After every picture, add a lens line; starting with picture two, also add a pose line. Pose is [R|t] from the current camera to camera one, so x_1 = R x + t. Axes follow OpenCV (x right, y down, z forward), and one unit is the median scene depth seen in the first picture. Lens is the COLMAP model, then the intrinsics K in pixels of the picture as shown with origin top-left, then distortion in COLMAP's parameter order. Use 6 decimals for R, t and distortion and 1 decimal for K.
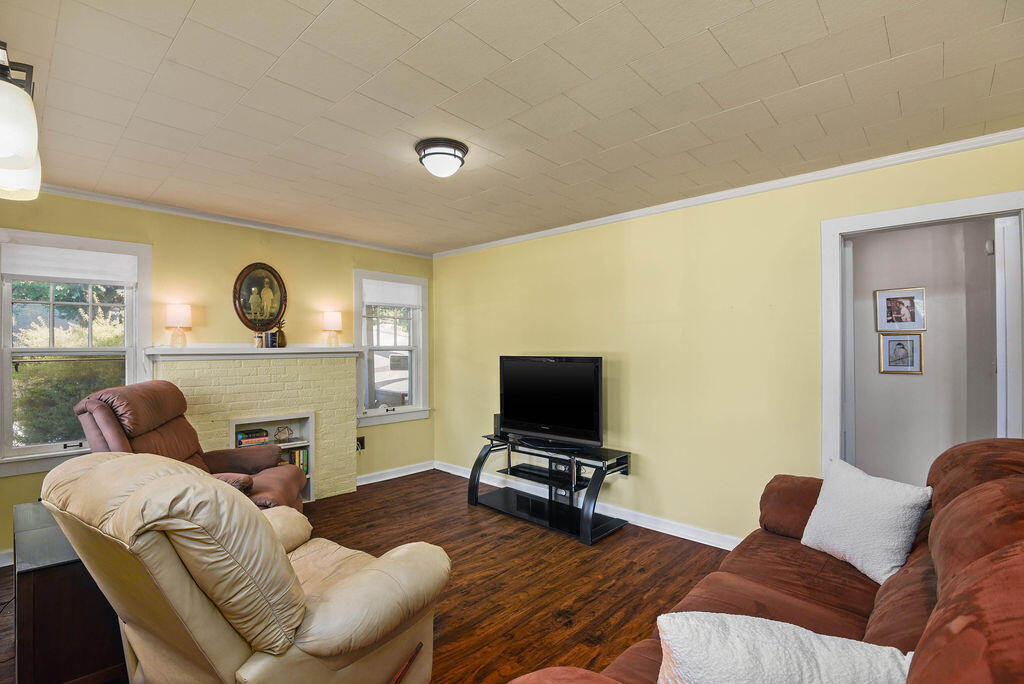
lens RADIAL K [[476.9, 0, 507.6], [0, 476.9, 345.4], [0, 0, 1]] dist [-0.016868, -0.000373]
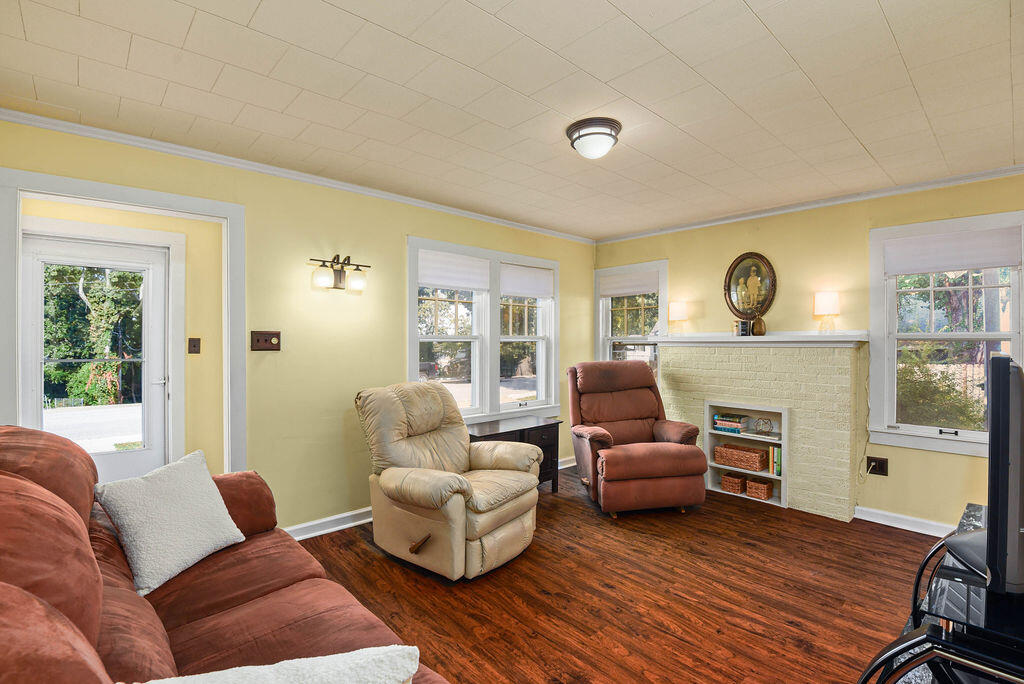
lens RADIAL K [[476.9, 0, 507.5], [0, 476.9, 341.2], [0, 0, 1]] dist [-0.016868, -0.000373]
pose [[-0.076600, 0.011653, -0.996994, 0.535189], [0.008674, 0.999902, 0.011020, 0.000094], [0.997024, -0.007803, -0.076694, 0.567575]]
